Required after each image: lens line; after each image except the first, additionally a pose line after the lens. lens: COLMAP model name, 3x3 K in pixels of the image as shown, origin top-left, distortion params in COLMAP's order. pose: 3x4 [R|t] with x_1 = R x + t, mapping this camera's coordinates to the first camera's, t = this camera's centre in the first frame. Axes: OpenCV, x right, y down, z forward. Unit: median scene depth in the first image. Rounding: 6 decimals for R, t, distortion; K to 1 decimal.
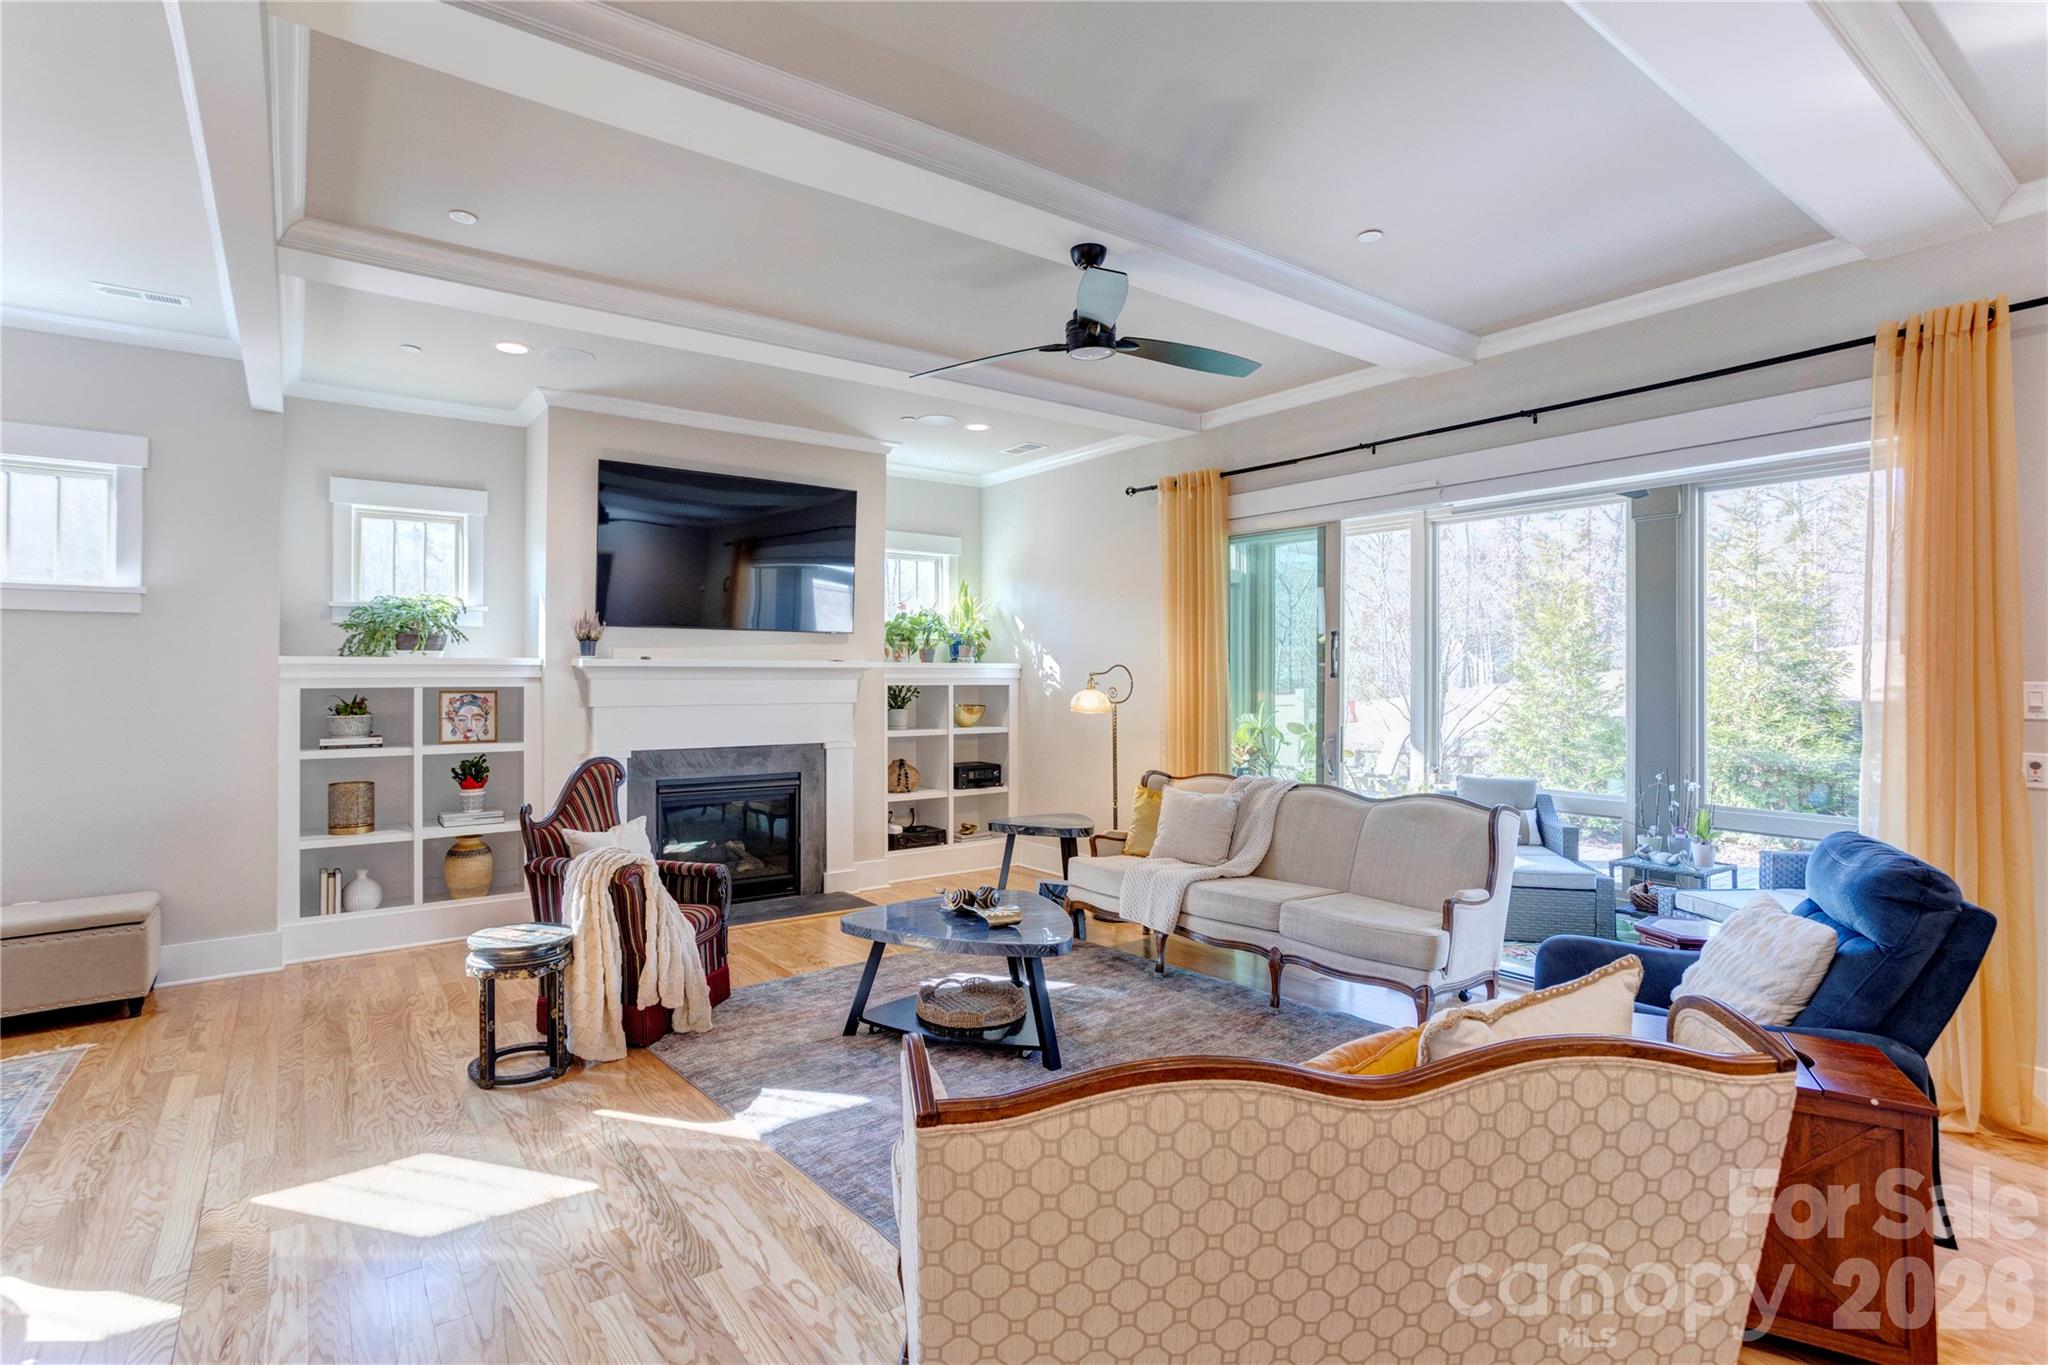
lens RADIAL K [[960.8, 0, 981.9], [0, 960.8, 668.0], [0, 0, 1]] dist [0.003645, 0.001187]
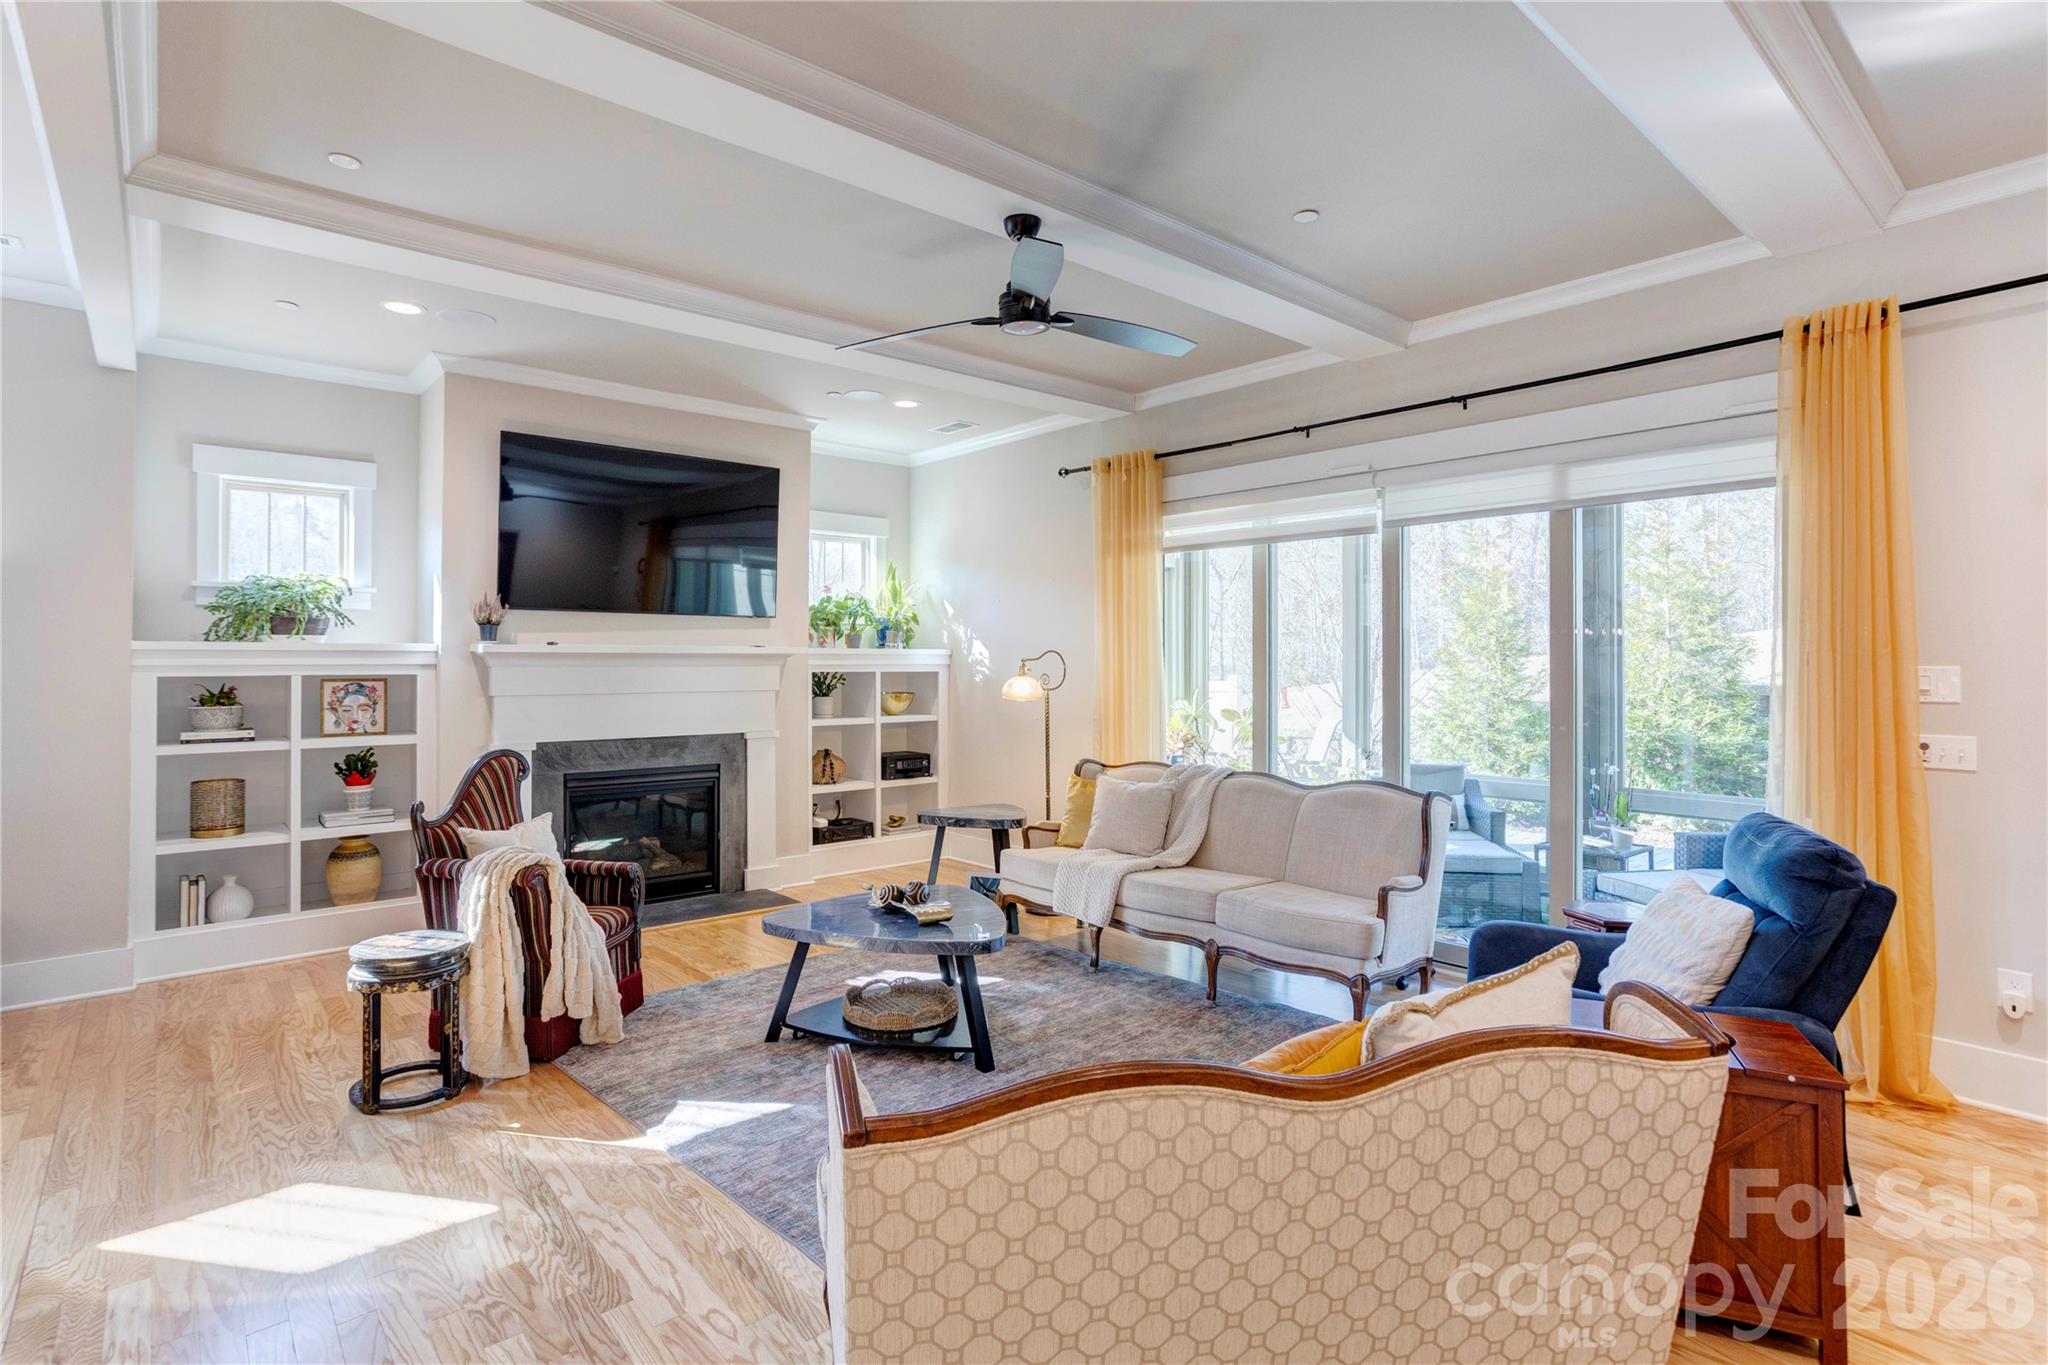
lens RADIAL K [[985.7, 0, 983.0], [0, 985.7, 651.8], [0, 0, 1]] dist [-0.029067, 0.018306]
pose [[0.997260, -0.000529, 0.073974, -0.001503], [0.000723, 0.999996, -0.002606, 0.000545], [-0.073972, 0.002652, 0.997257, 0.021883]]
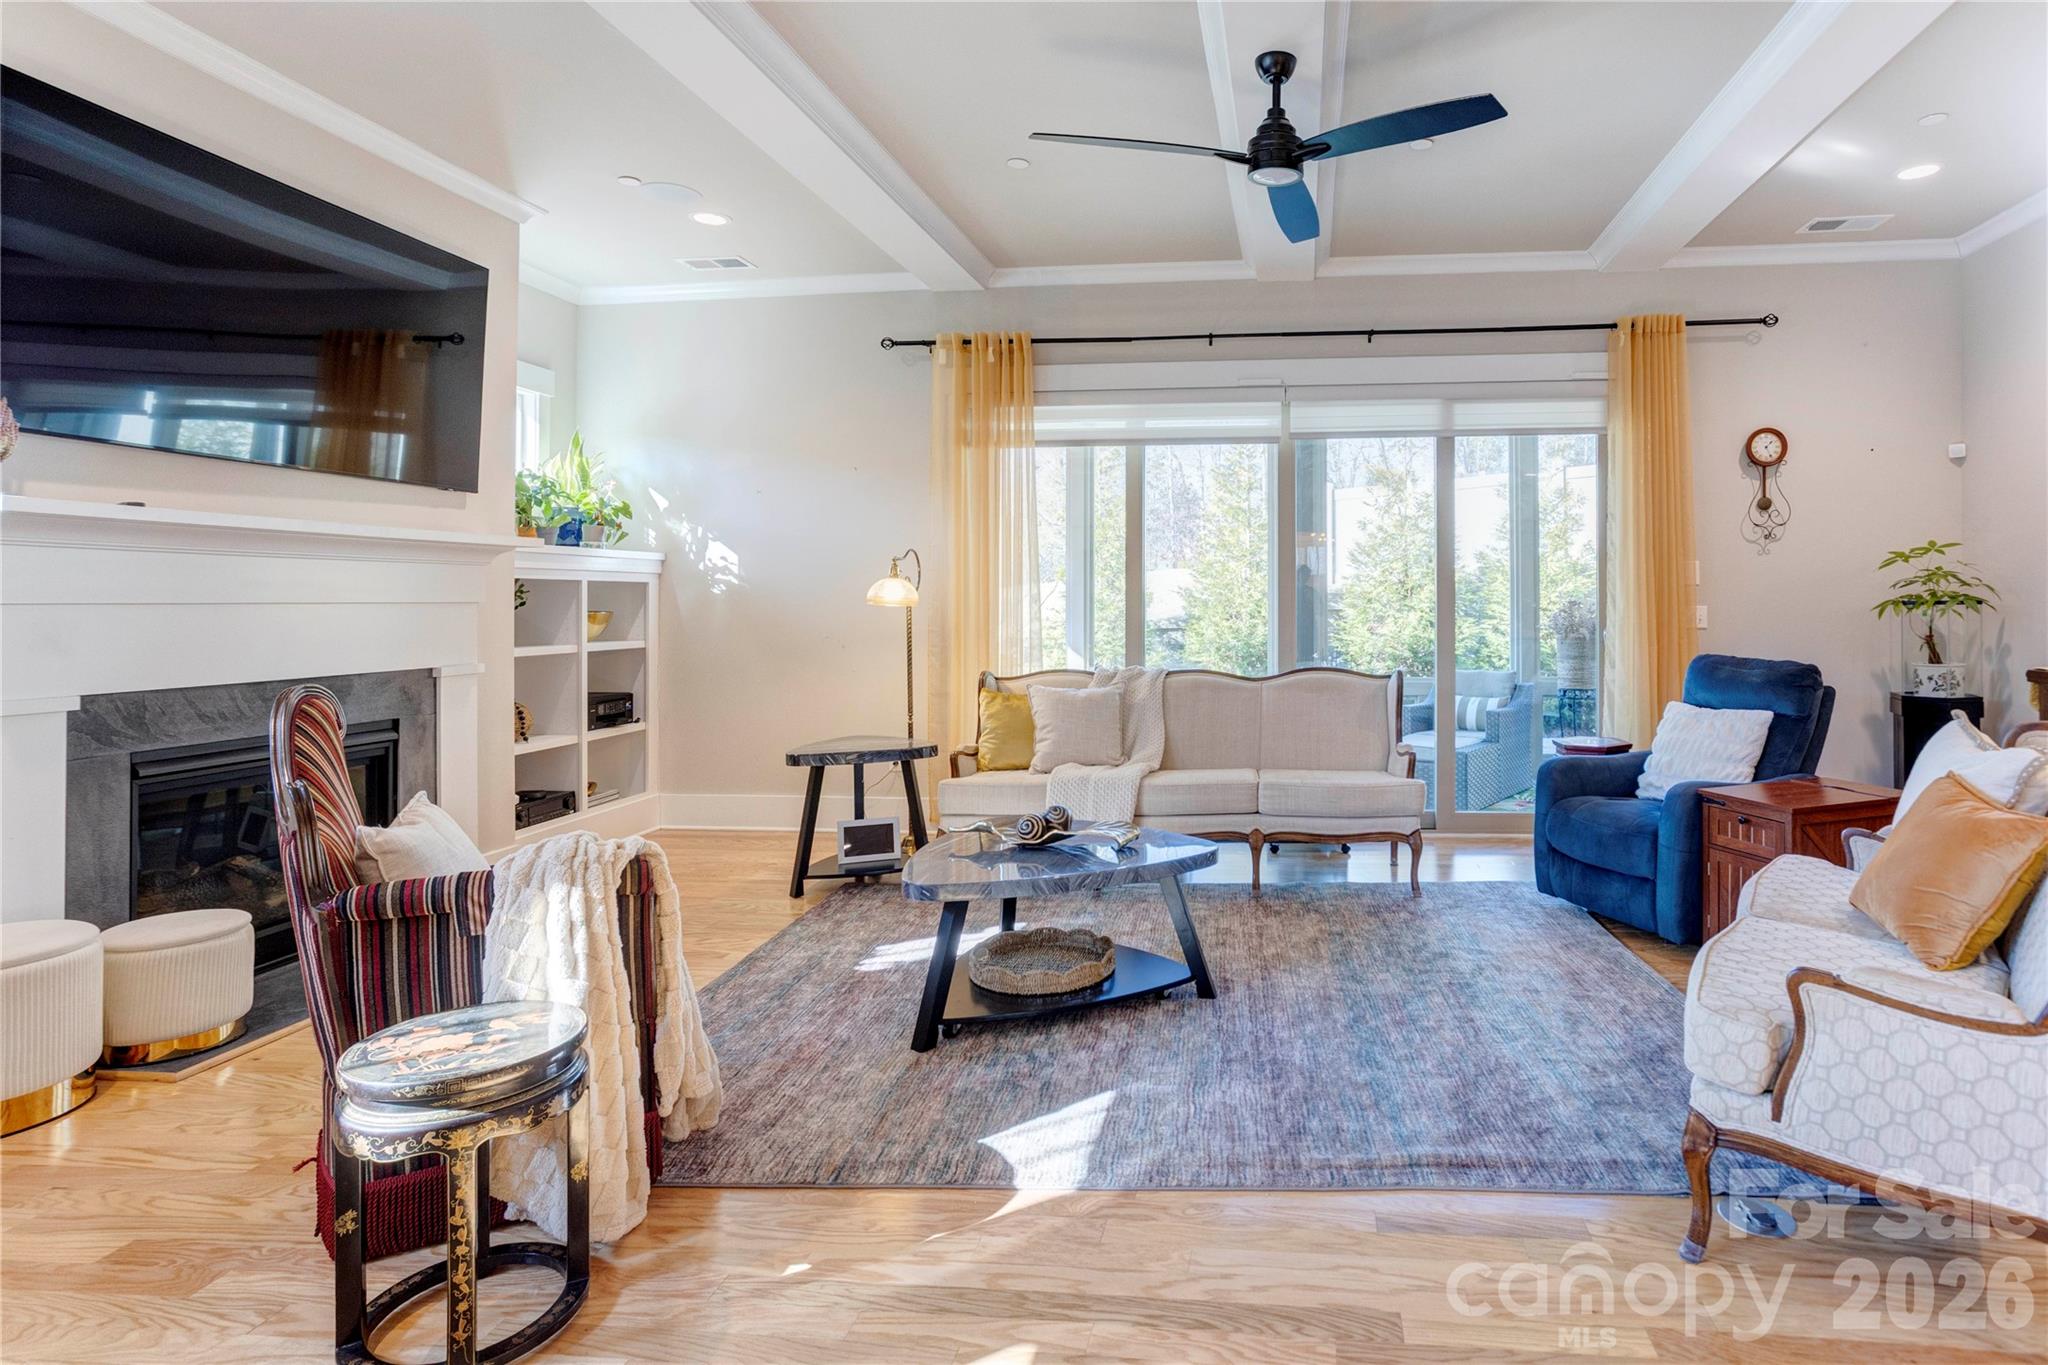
lens RADIAL K [[1050.1, 0, 1162.4], [0, 1050.1, 587.7], [0, 0, 1]] dist [-0.049522, 0.021475]
pose [[0.675155, 0.002995, 0.737670, -0.673529], [0.001114, 0.999986, -0.005080, 0.060901], [-0.737675, 0.004252, 0.675143, 0.426844]]
